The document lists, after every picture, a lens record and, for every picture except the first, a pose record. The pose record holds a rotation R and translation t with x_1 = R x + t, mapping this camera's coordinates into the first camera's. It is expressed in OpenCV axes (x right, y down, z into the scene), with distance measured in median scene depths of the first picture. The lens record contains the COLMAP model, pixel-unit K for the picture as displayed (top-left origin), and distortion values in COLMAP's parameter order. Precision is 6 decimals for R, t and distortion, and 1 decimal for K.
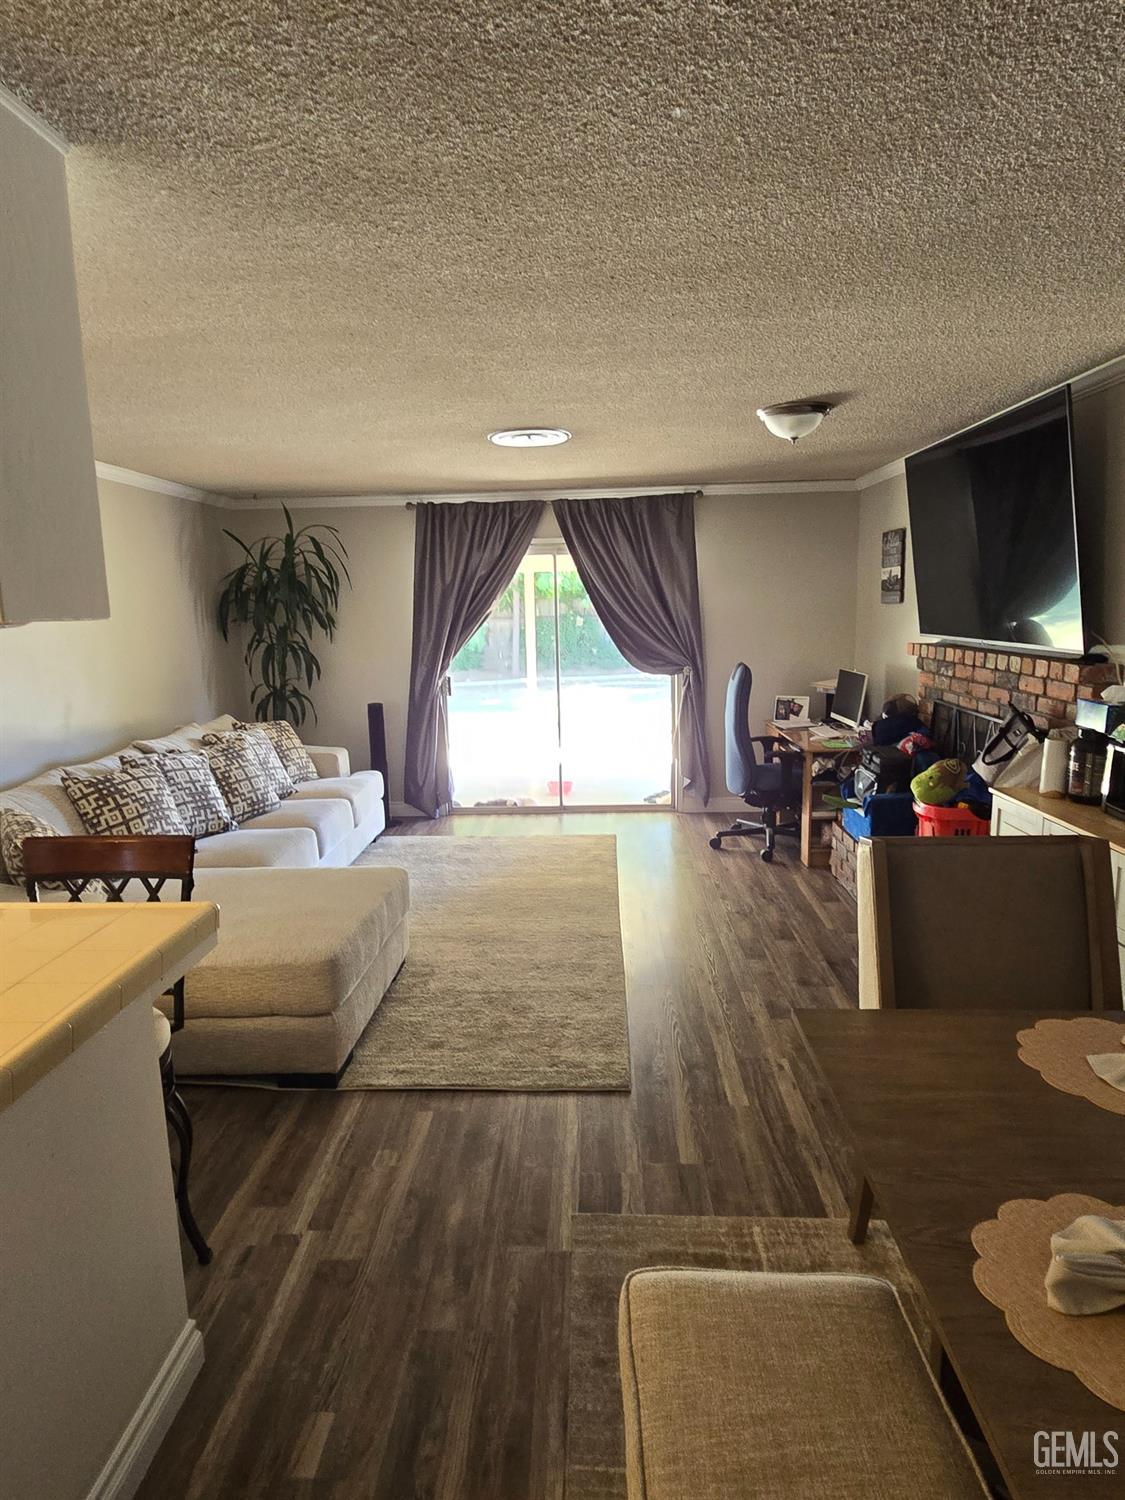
lens RADIAL K [[877.2, 0, 542.0], [0, 877.2, 752.3], [0, 0, 1]] dist [0.000444, 0.004447]
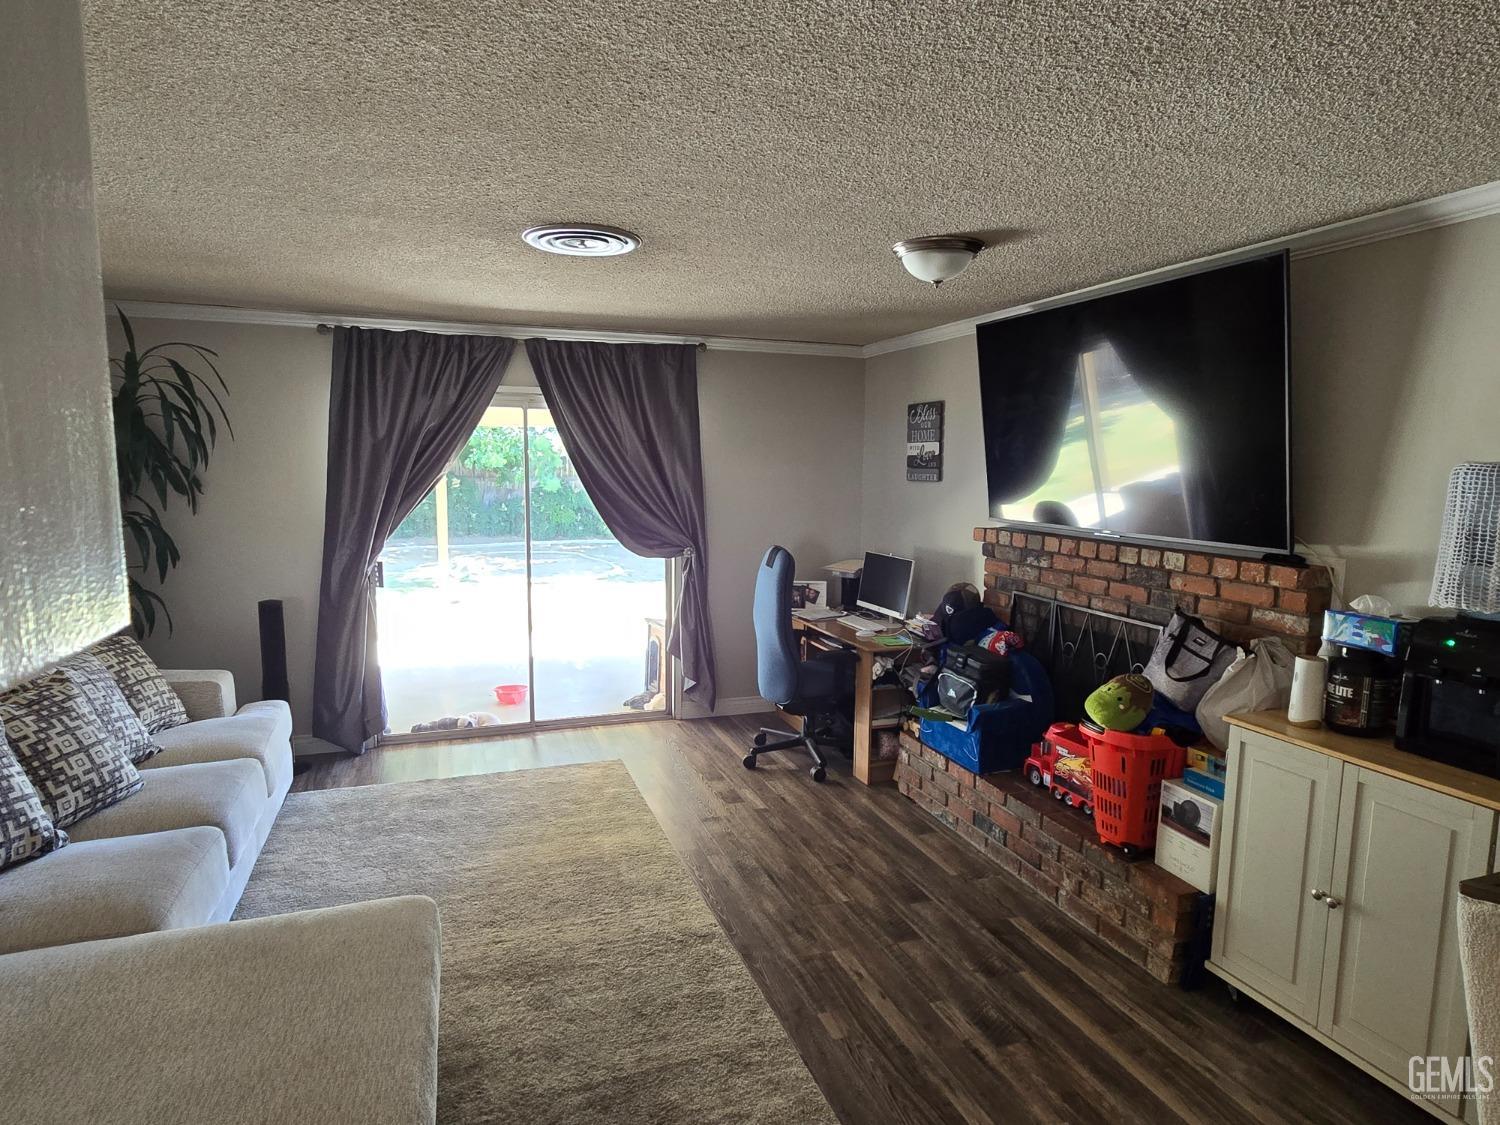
lens RADIAL K [[877.2, 0, 747.6], [0, 877.2, 569.1], [0, 0, 1]] dist [0.000444, 0.004447]
pose [[0.920040, -0.013174, 0.391603, -0.129052], [0.032956, 0.998495, -0.043836, -0.043182], [-0.390437, 0.053236, 0.919089, 0.227743]]
